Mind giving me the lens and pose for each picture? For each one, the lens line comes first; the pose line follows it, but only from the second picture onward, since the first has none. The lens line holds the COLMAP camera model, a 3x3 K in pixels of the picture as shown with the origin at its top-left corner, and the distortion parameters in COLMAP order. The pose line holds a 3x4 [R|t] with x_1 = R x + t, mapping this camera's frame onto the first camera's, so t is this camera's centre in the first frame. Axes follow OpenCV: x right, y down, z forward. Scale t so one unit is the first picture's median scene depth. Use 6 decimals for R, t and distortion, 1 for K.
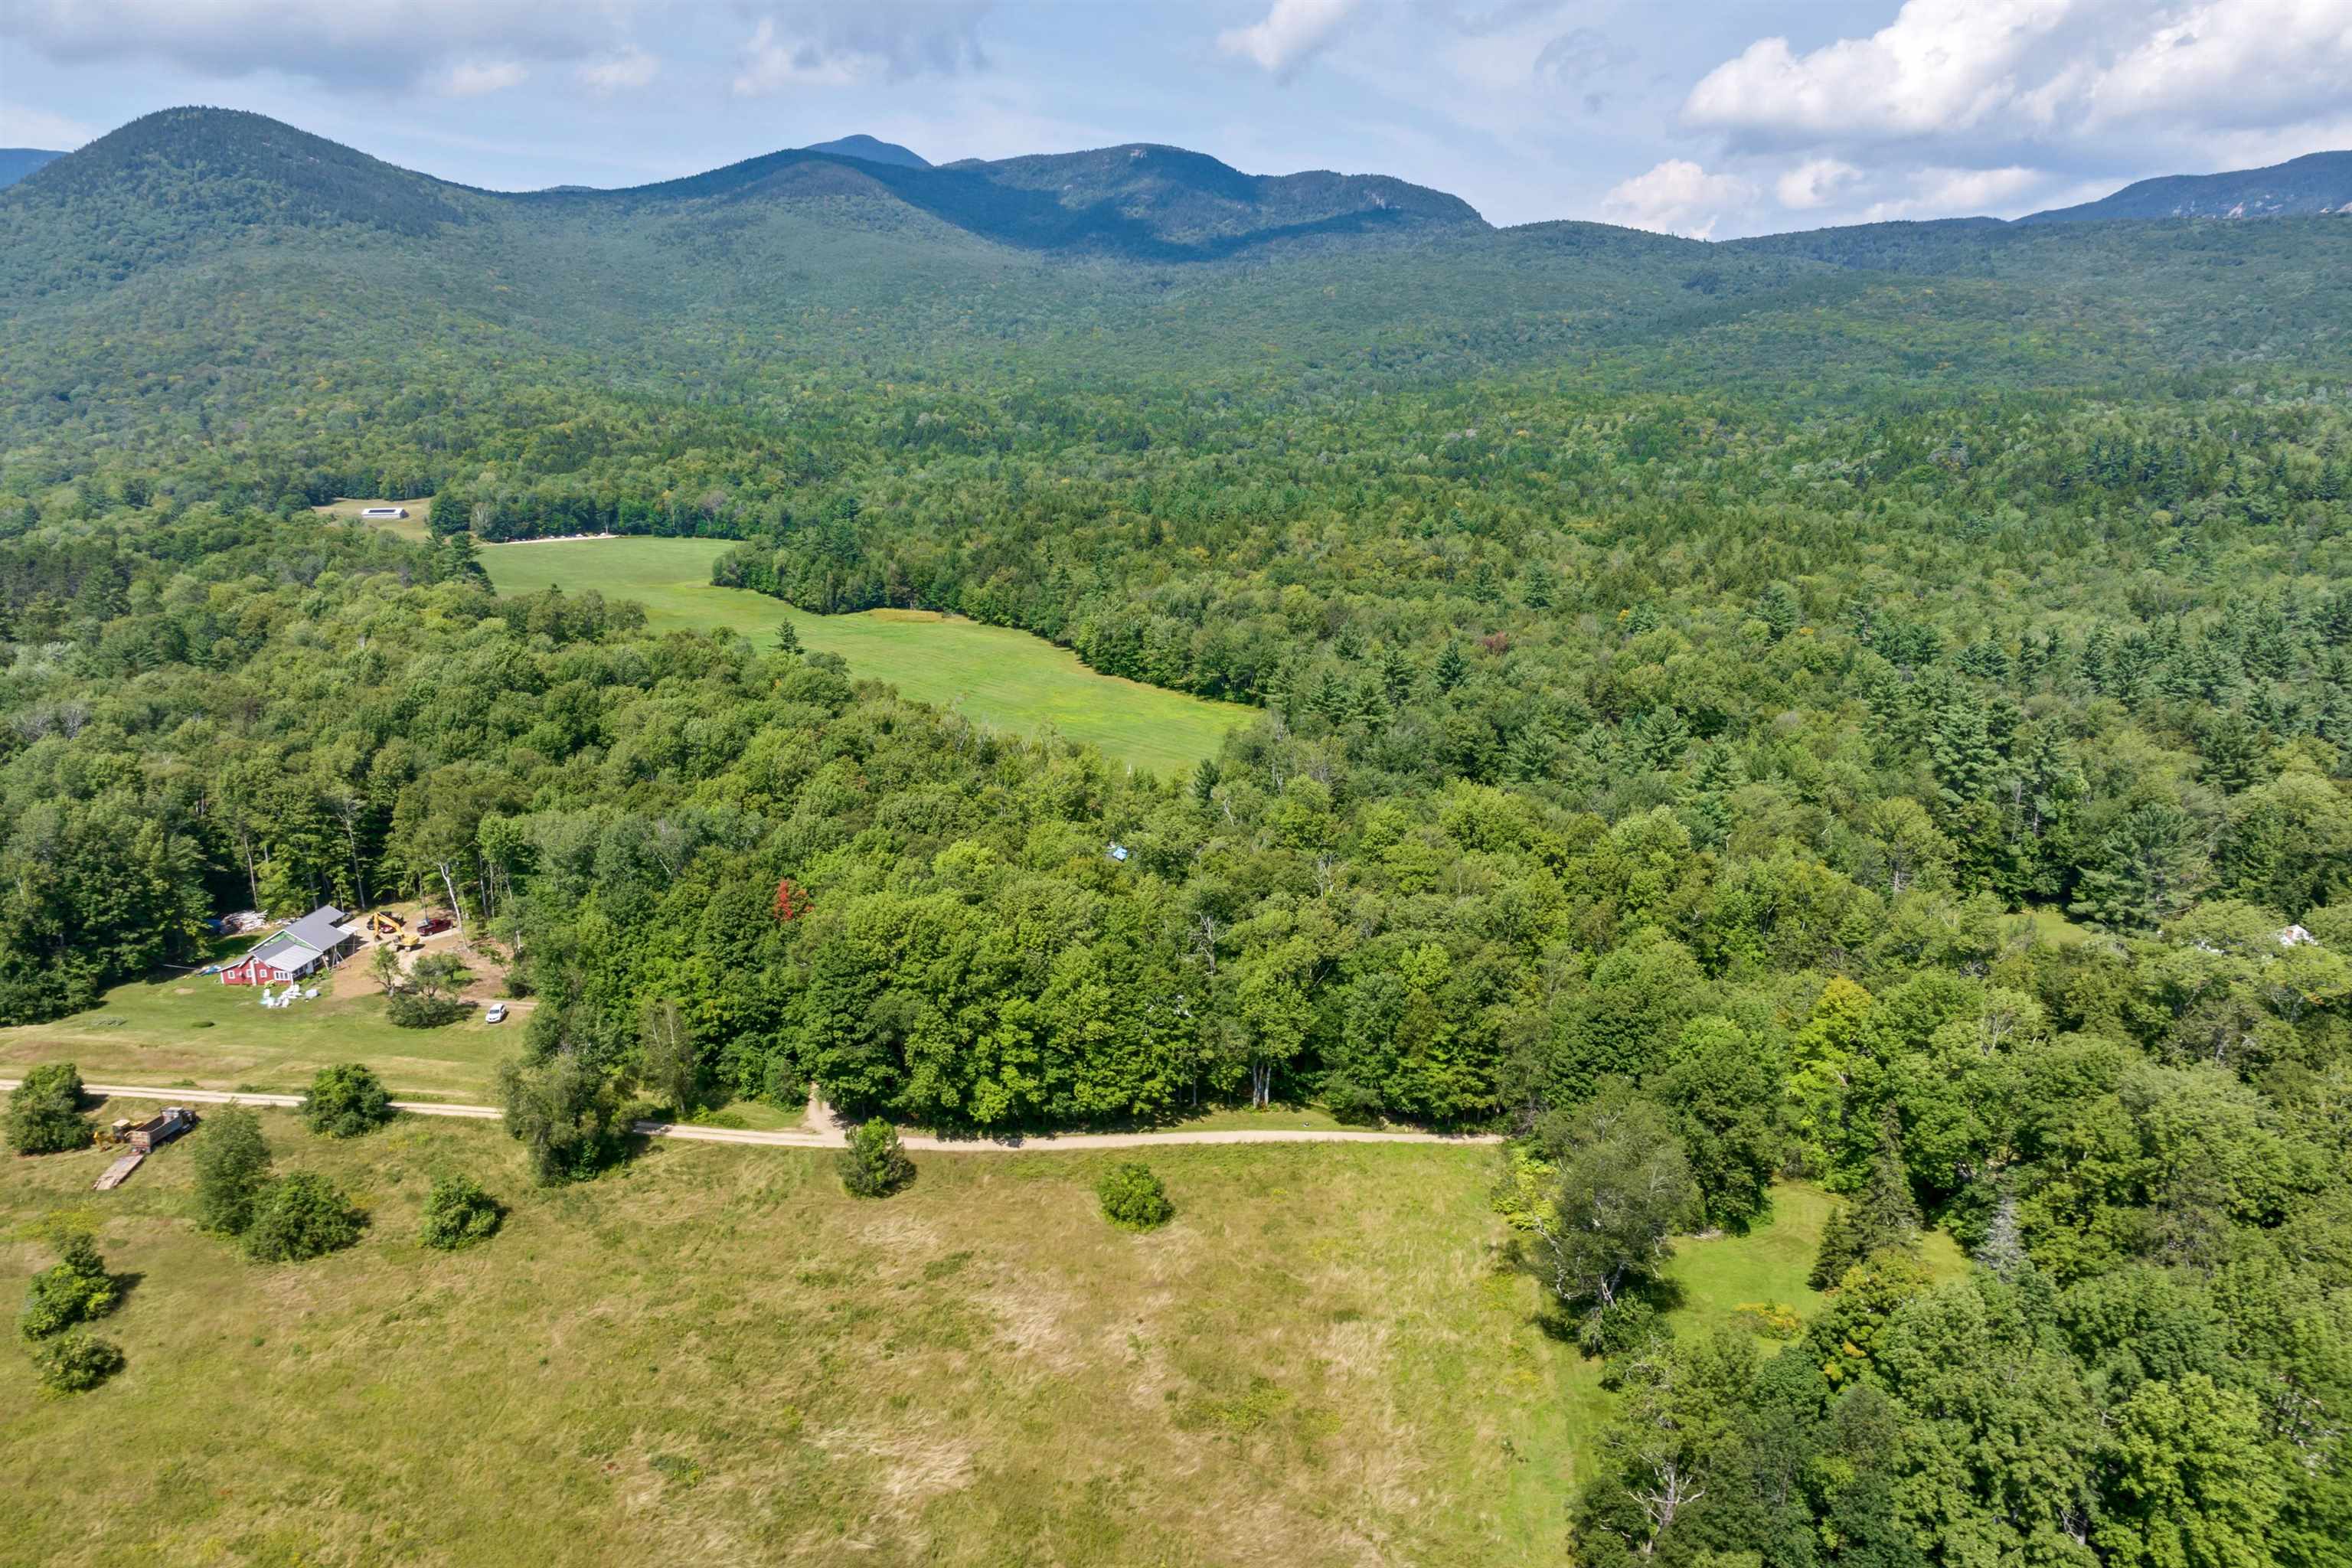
lens RADIAL K [[1685.1, 0, 1176.0], [0, 1685.1, 784.0], [0, 0, 1]] dist [-0.035531, -0.001287]
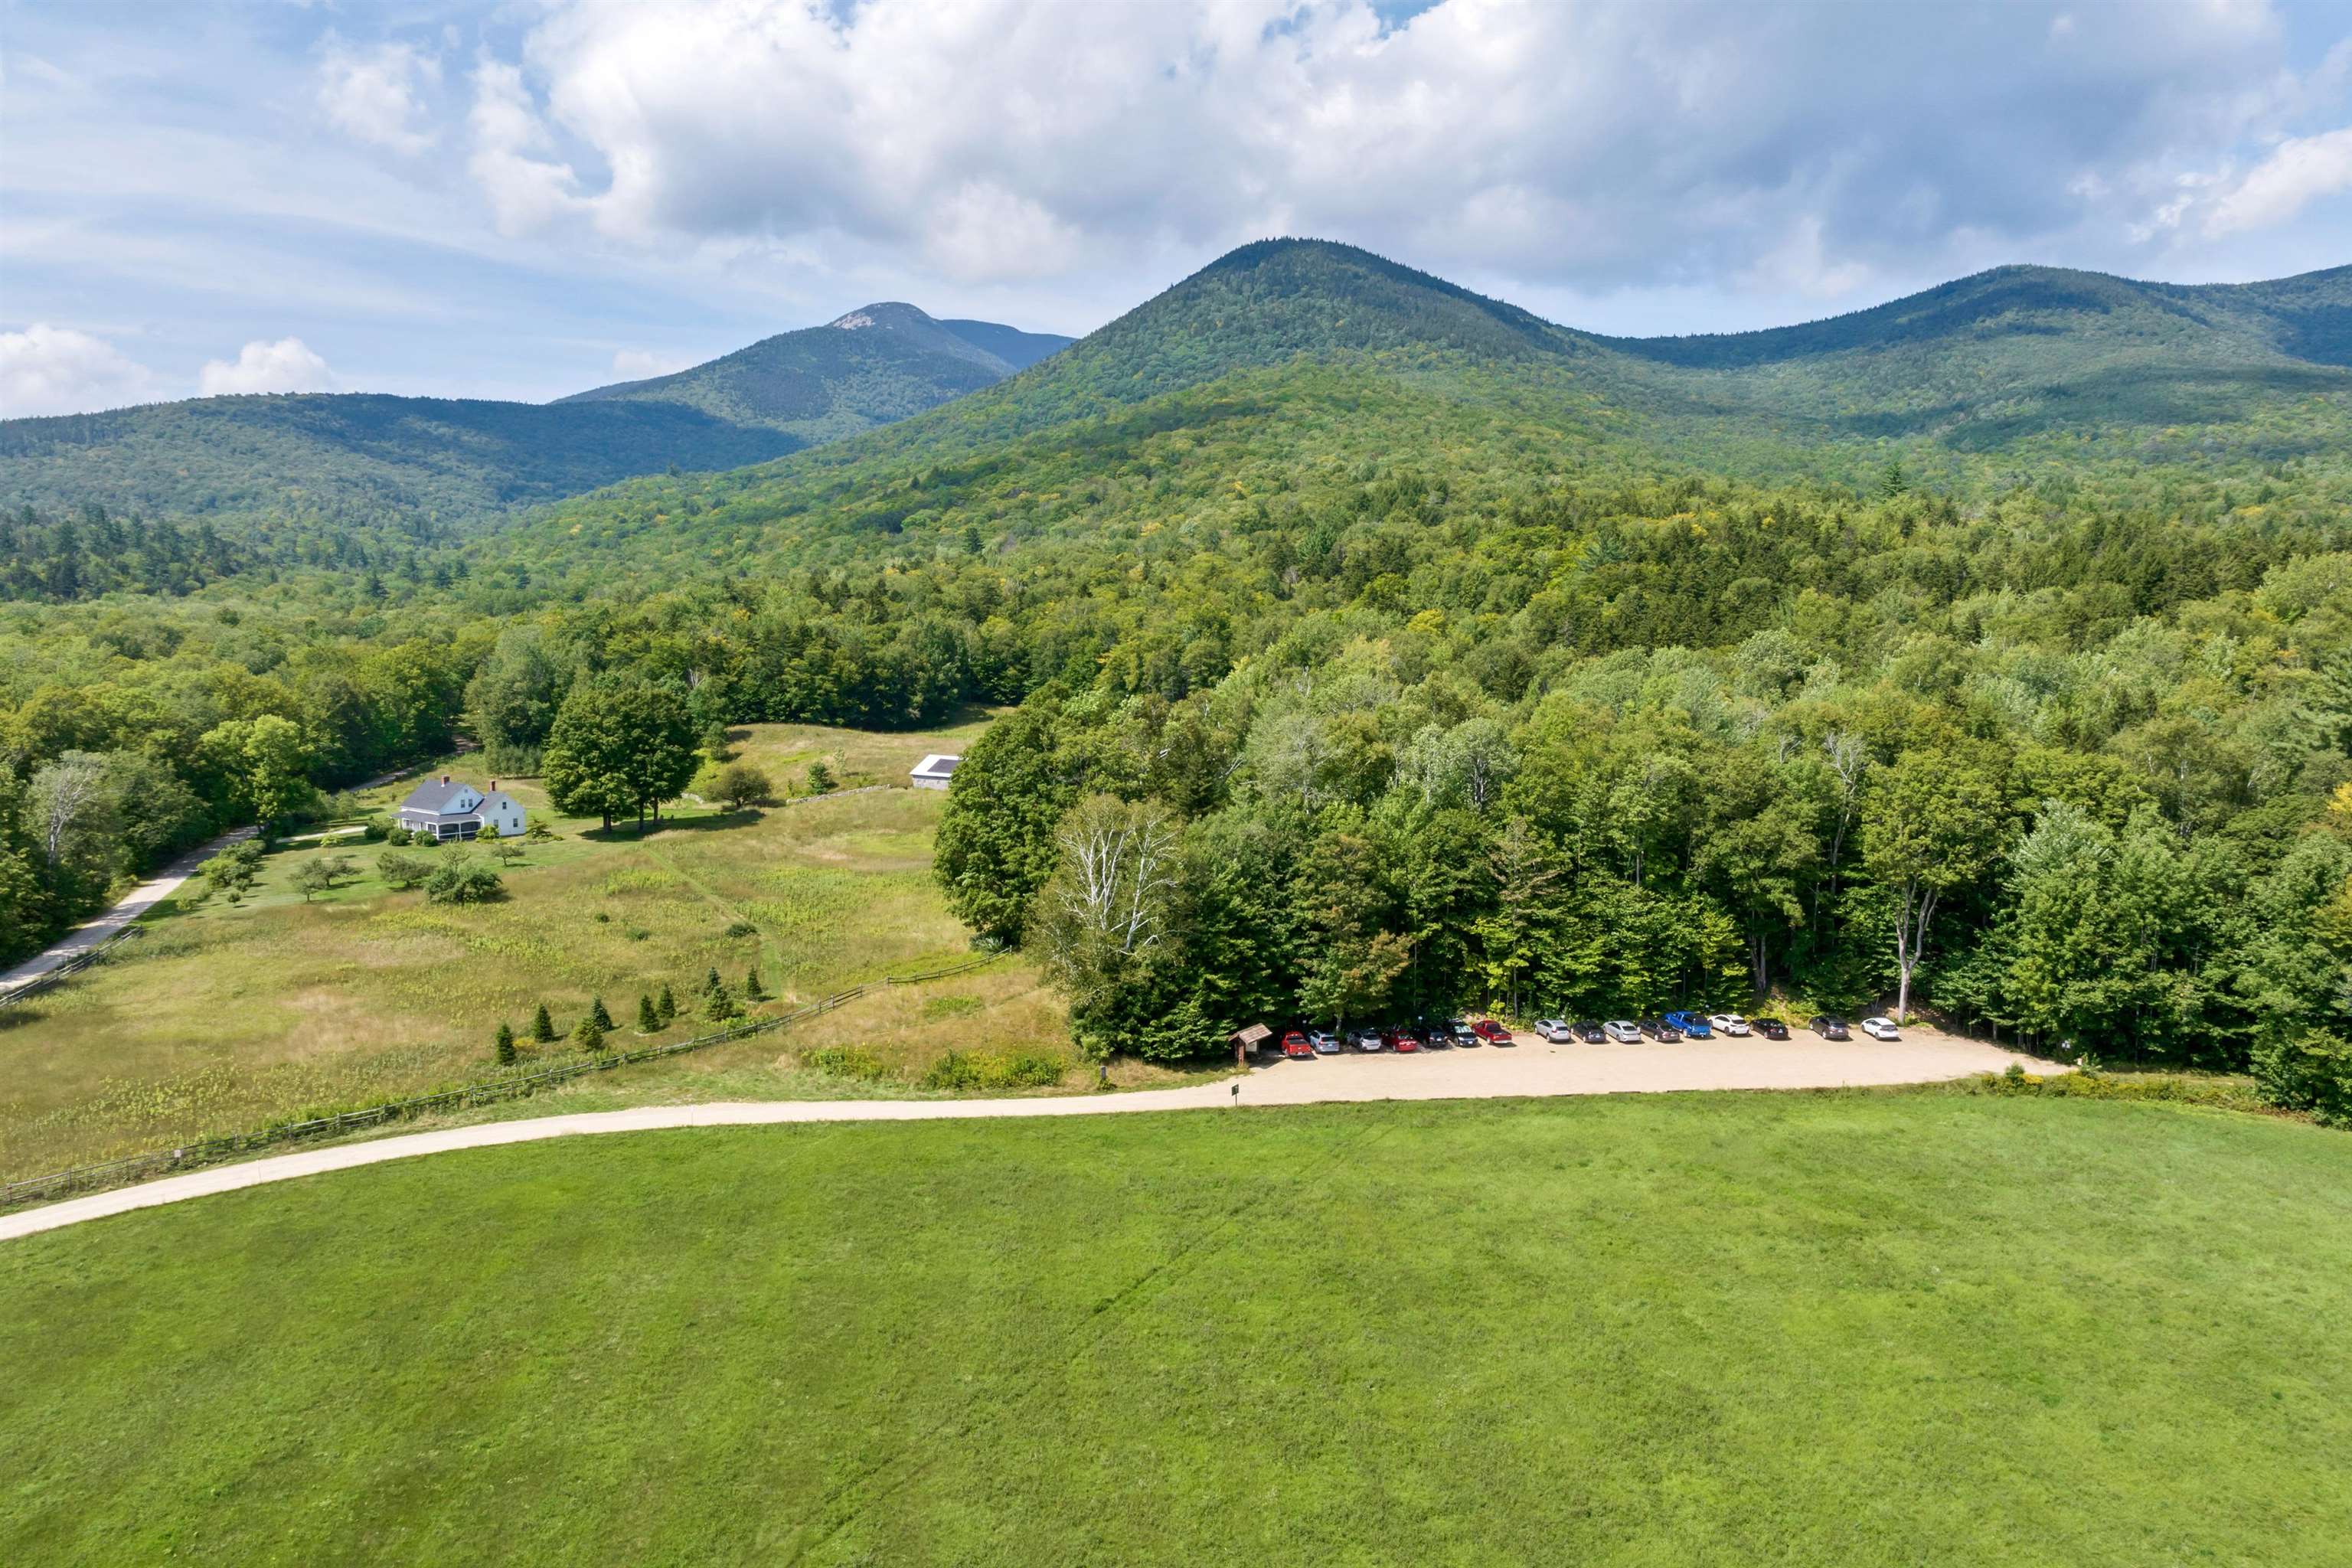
lens RADIAL K [[1686.3, 0, 1176.0], [0, 1686.3, 784.0], [0, 0, 1]] dist [-0.021691, -0.042189]
pose [[0.810429, 0.069829, -0.581660, -0.431905], [-0.143985, 0.986158, -0.082225, -0.210131], [0.567867, 0.150388, 0.809265, 1.176606]]
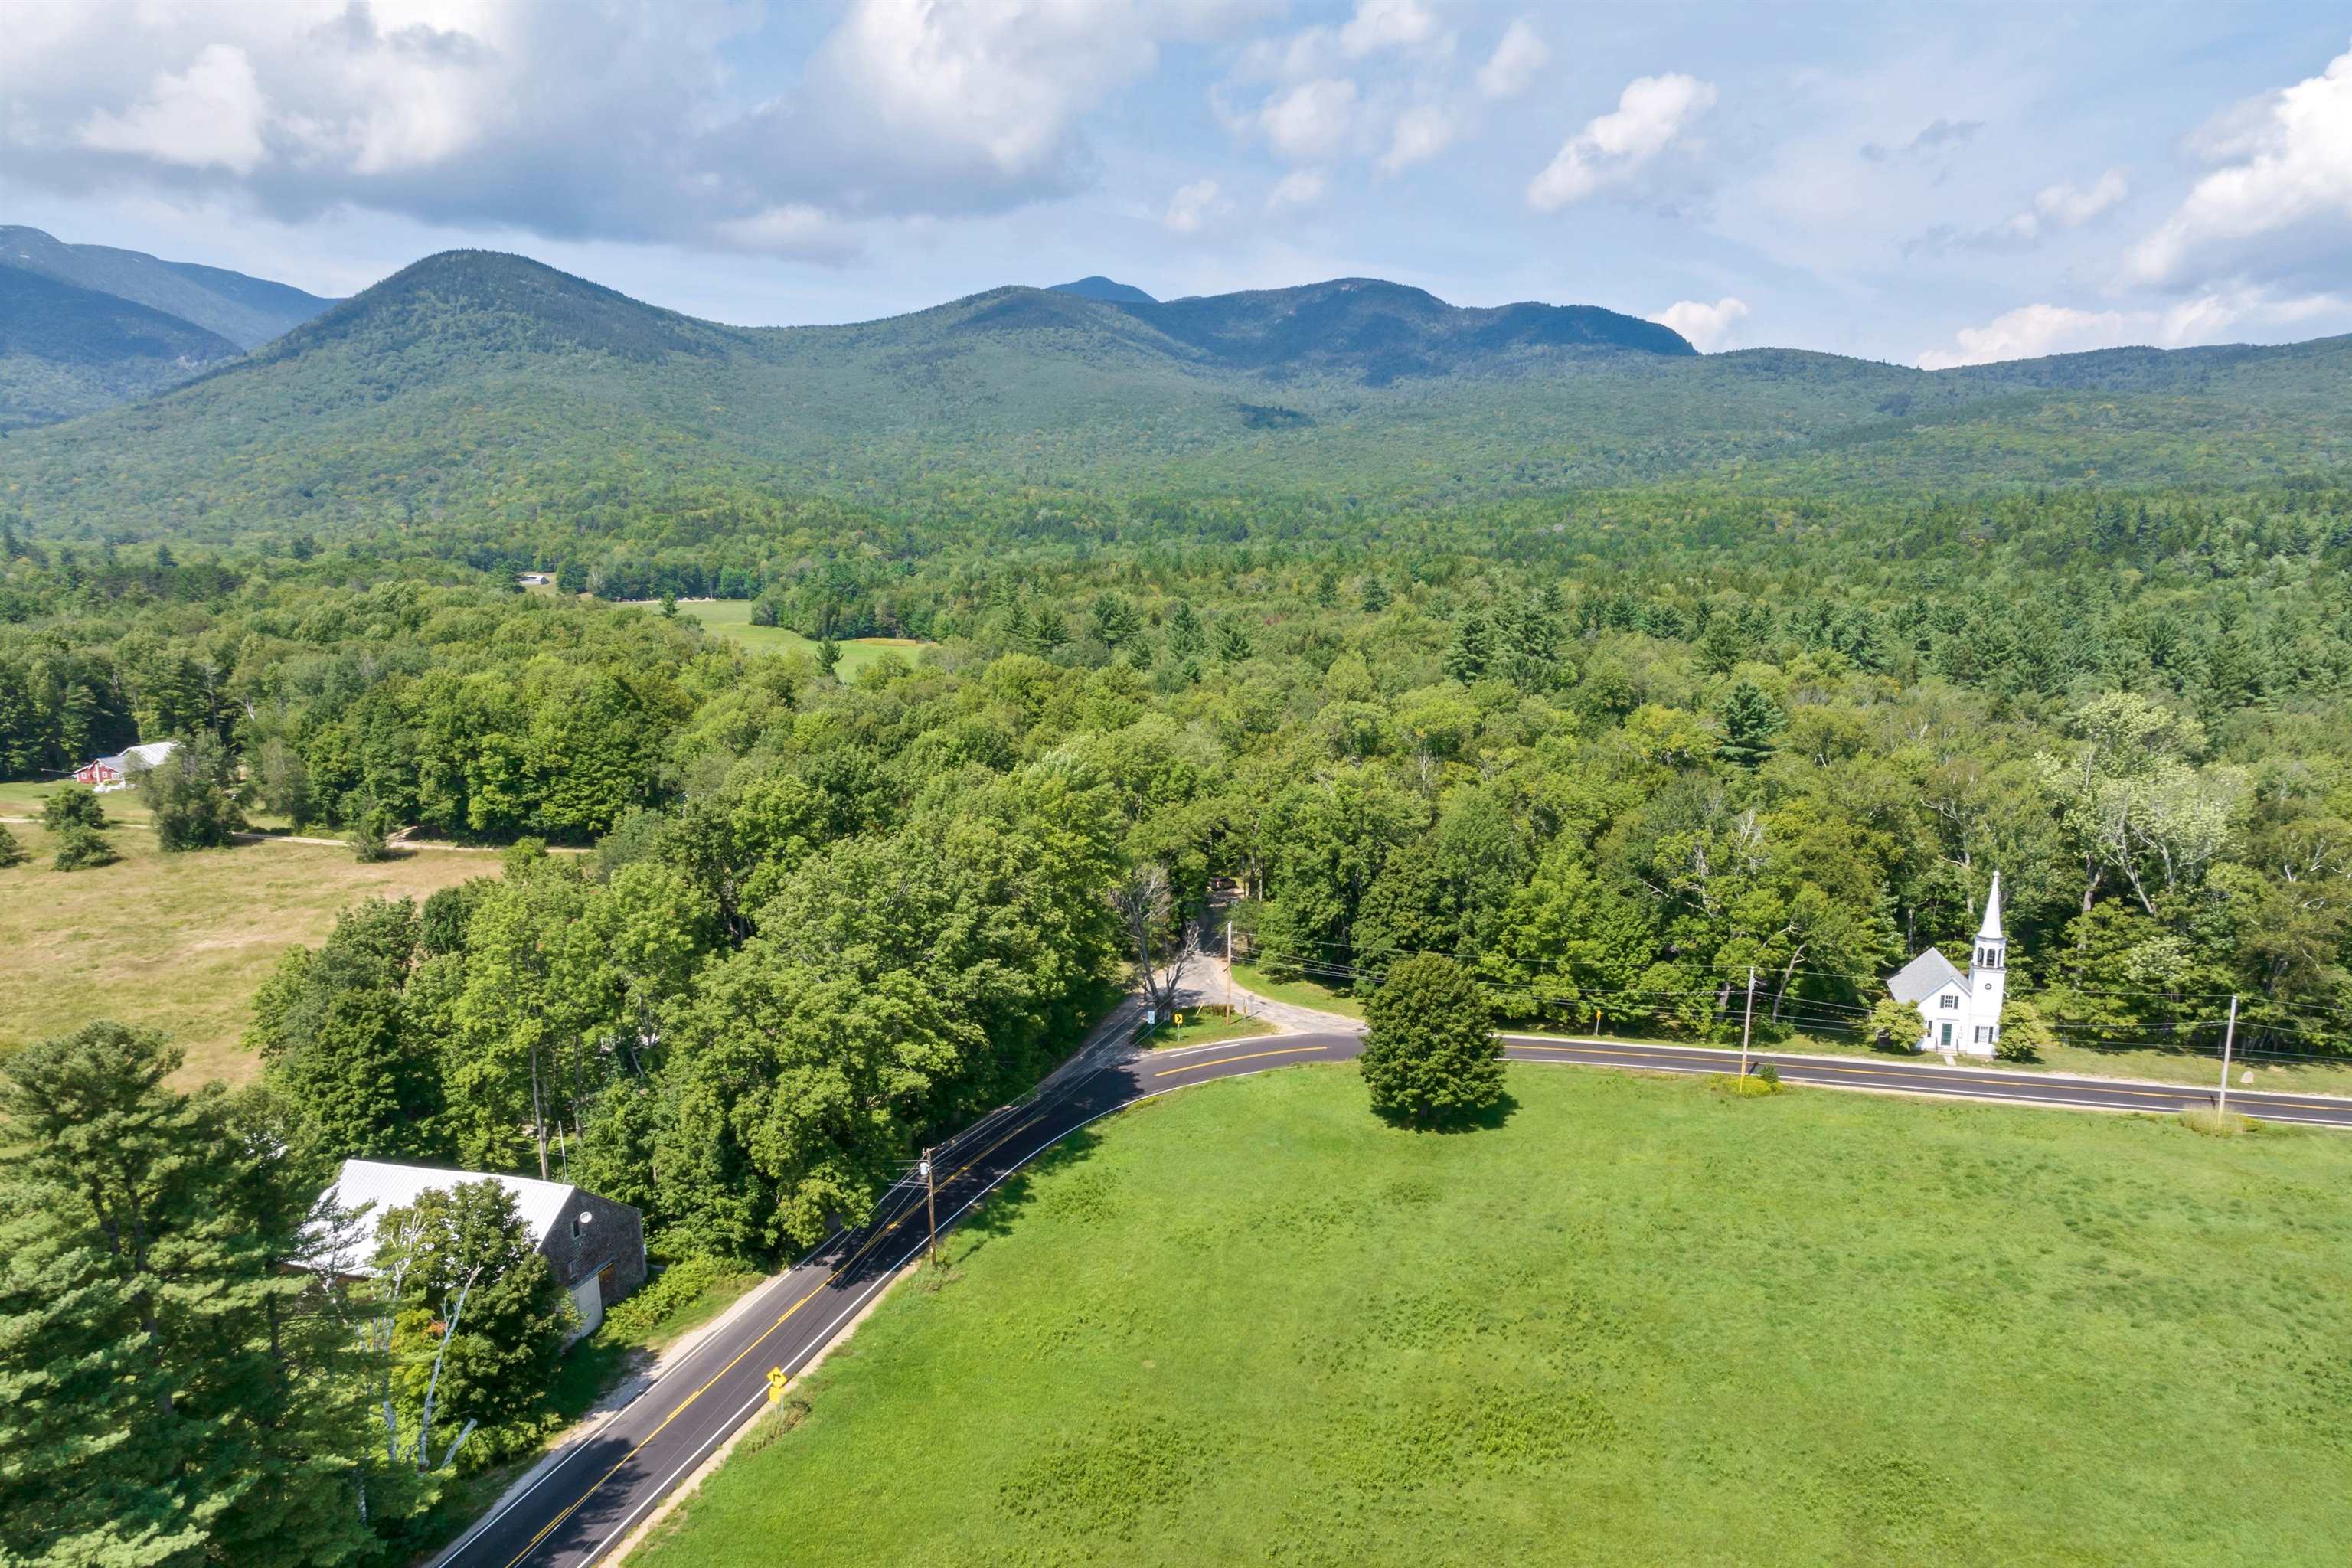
lens RADIAL K [[1686.1, 0, 1173.7], [0, 1686.1, 886.0], [0, 0, 1]] dist [-0.041248, 0.004977]
pose [[0.988887, 0.036305, -0.144168, 0.183734], [-0.039836, 0.998971, -0.021680, 0.074194], [0.143232, 0.027182, 0.989316, -0.068931]]
